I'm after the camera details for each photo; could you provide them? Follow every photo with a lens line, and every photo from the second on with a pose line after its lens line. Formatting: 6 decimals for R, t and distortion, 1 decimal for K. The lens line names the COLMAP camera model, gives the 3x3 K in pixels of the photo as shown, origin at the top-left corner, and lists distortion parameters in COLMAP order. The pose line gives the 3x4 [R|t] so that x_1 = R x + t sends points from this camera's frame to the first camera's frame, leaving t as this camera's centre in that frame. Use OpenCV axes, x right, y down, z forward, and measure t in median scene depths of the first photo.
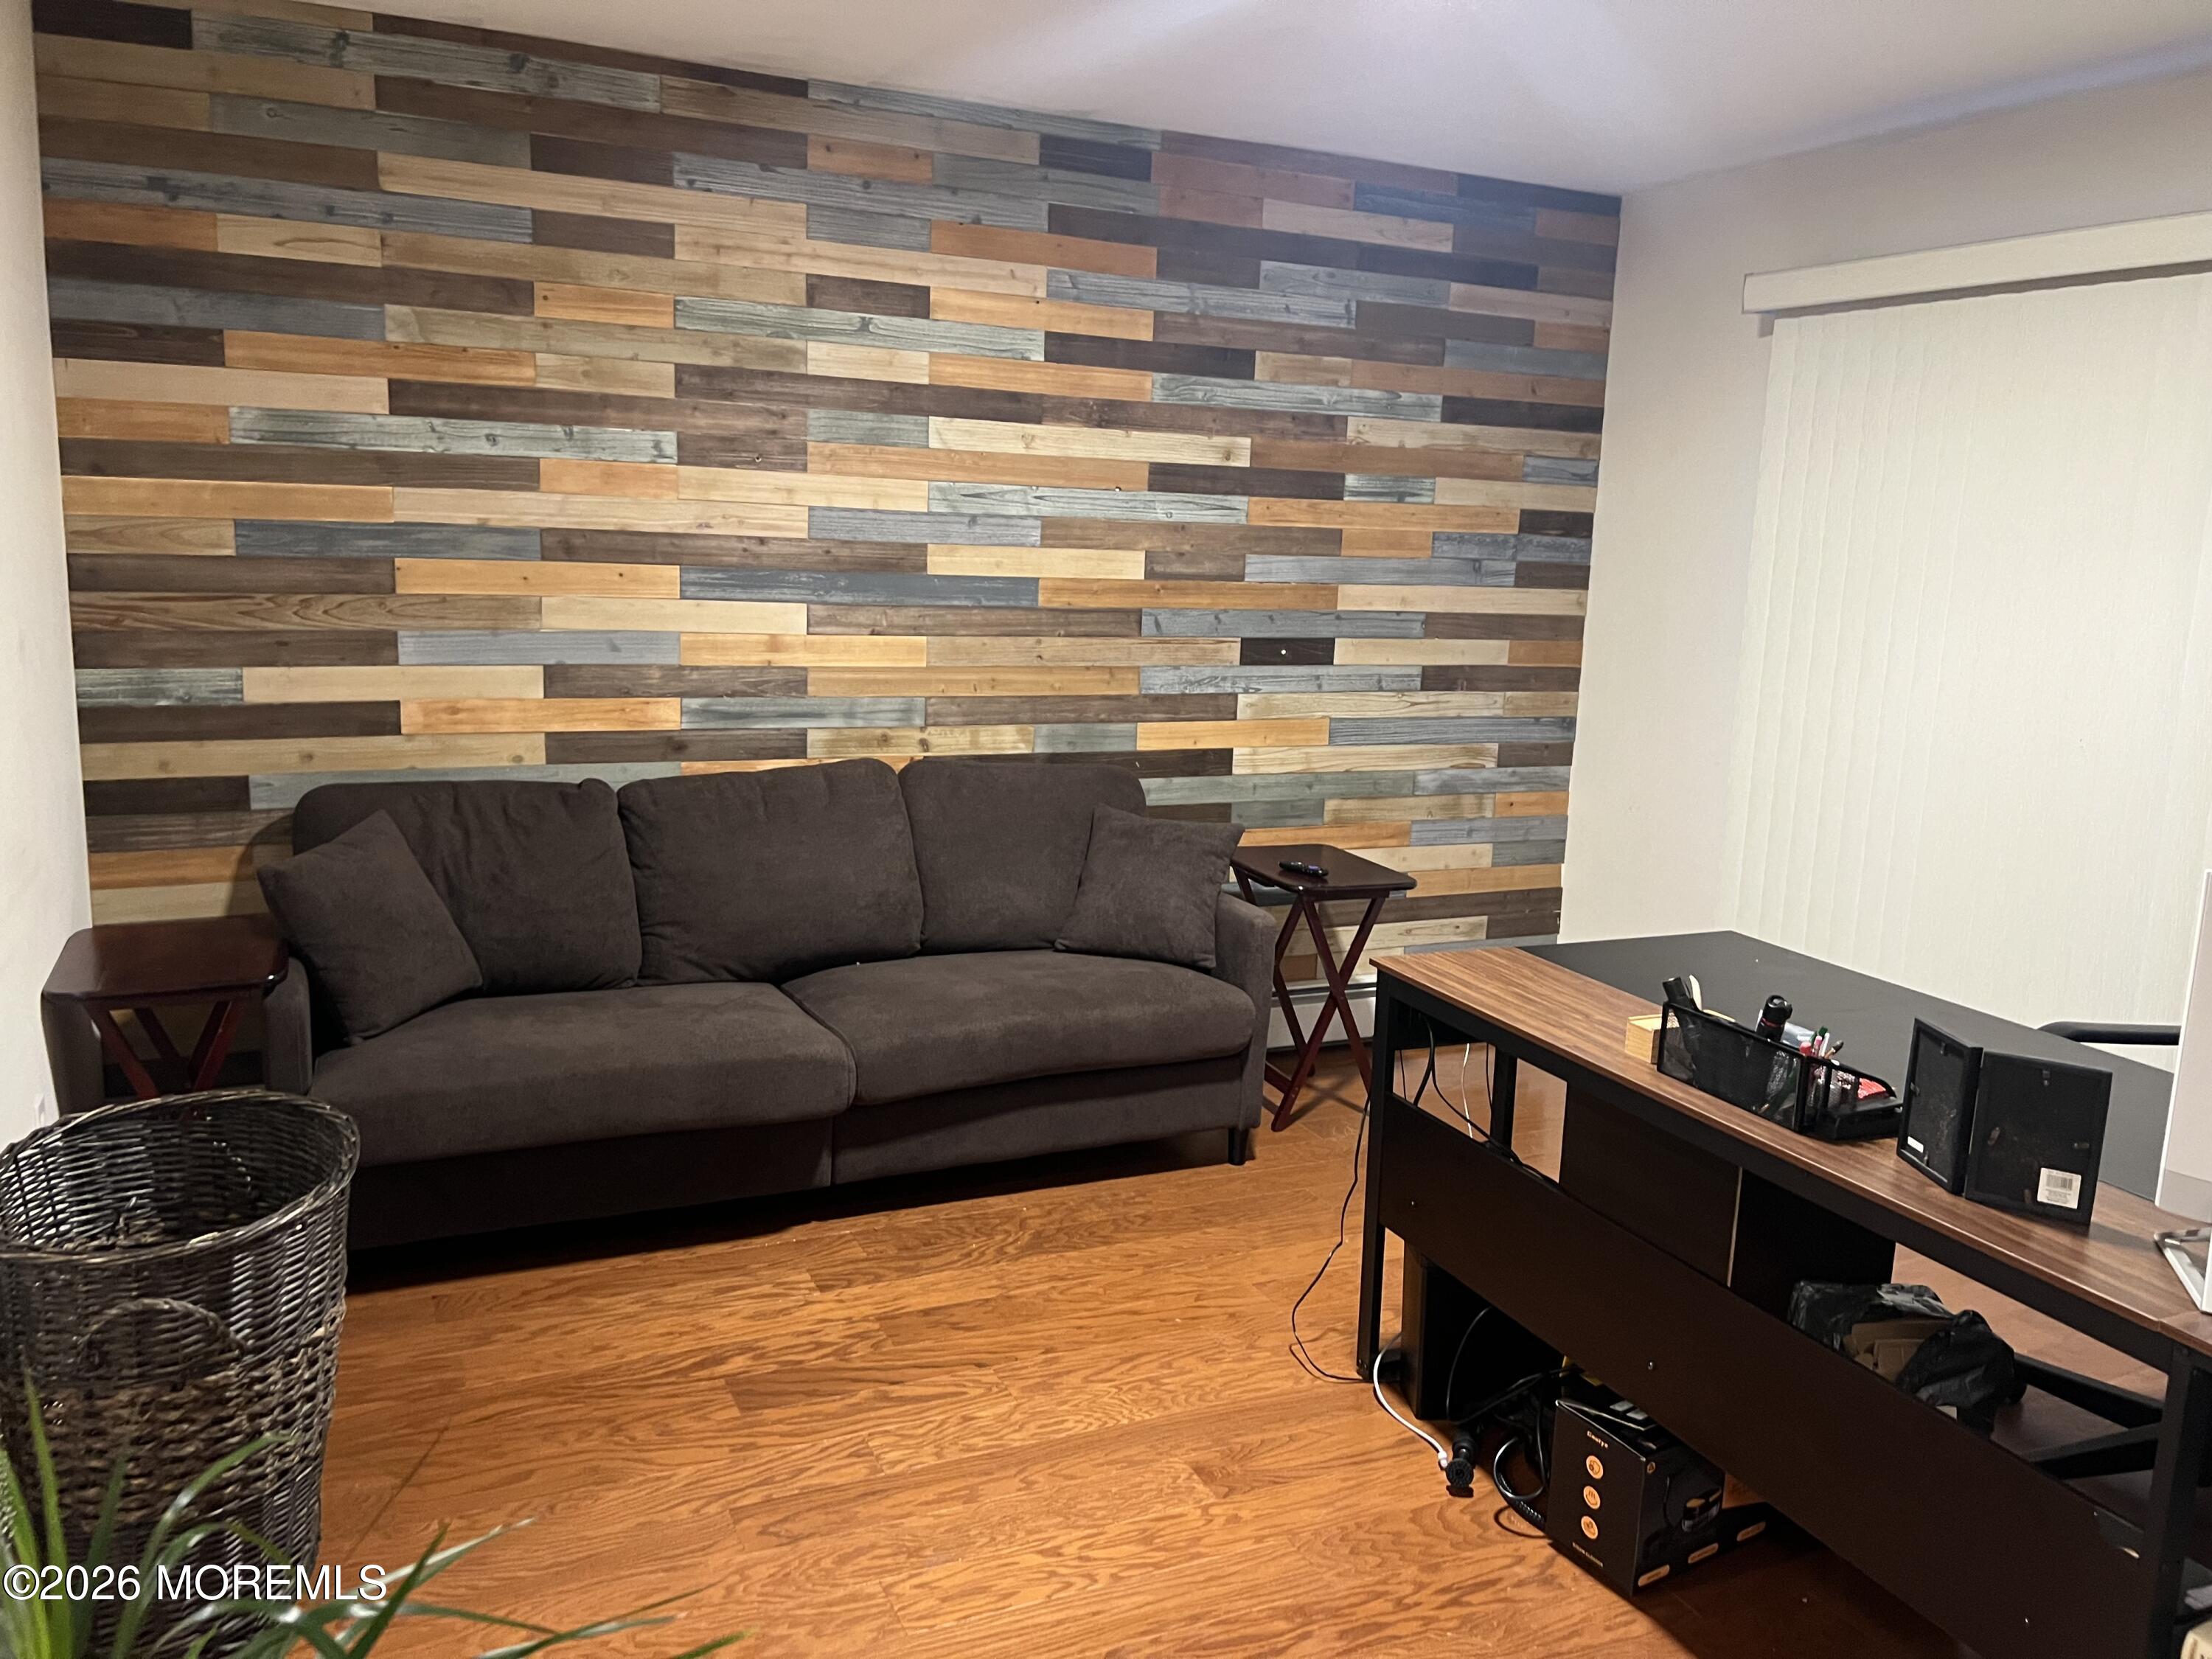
lens RADIAL K [[1669.7, 0, 1107.9], [0, 1669.7, 827.6], [0, 0, 1]] dist [0.051899, -0.054794]
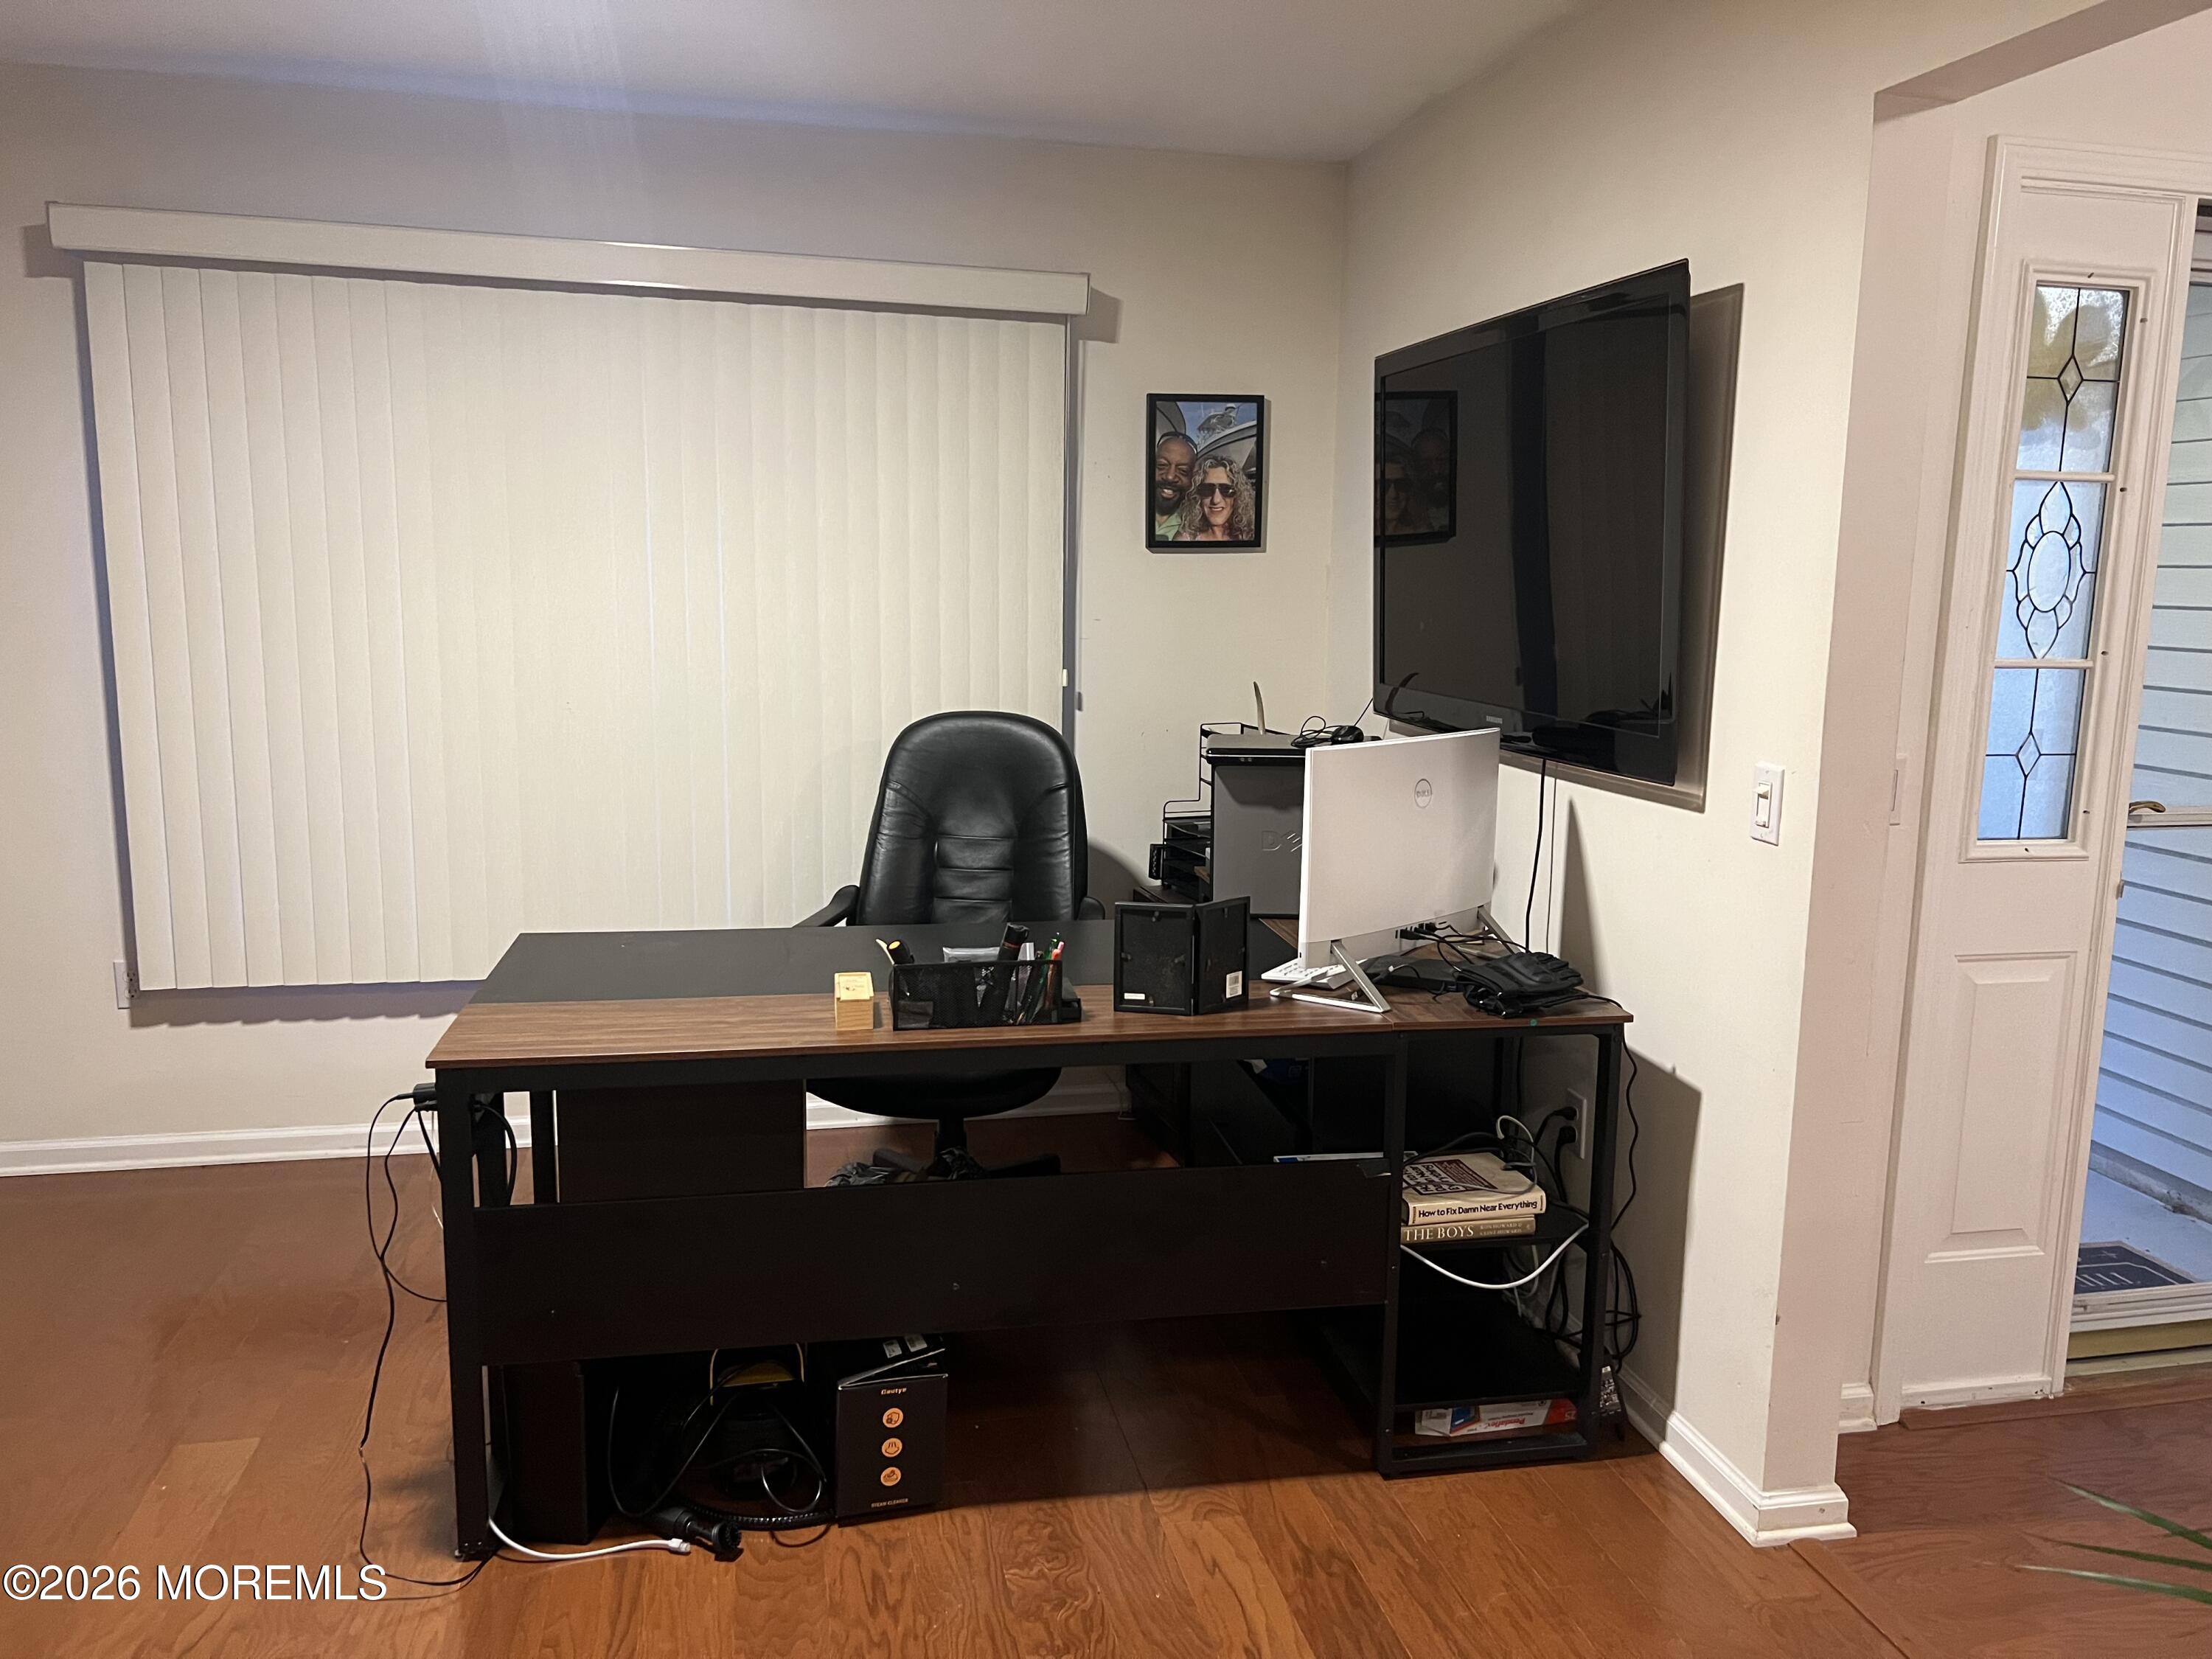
lens RADIAL K [[1669.7, 0, 1105.5], [0, 1669.7, 829.8], [0, 0, 1]] dist [0.051899, -0.054794]
pose [[0.224368, -0.187945, 0.956209, -0.586372], [0.167301, 0.974087, 0.152203, -0.110141], [-0.960036, 0.125825, 0.249998, 0.536392]]
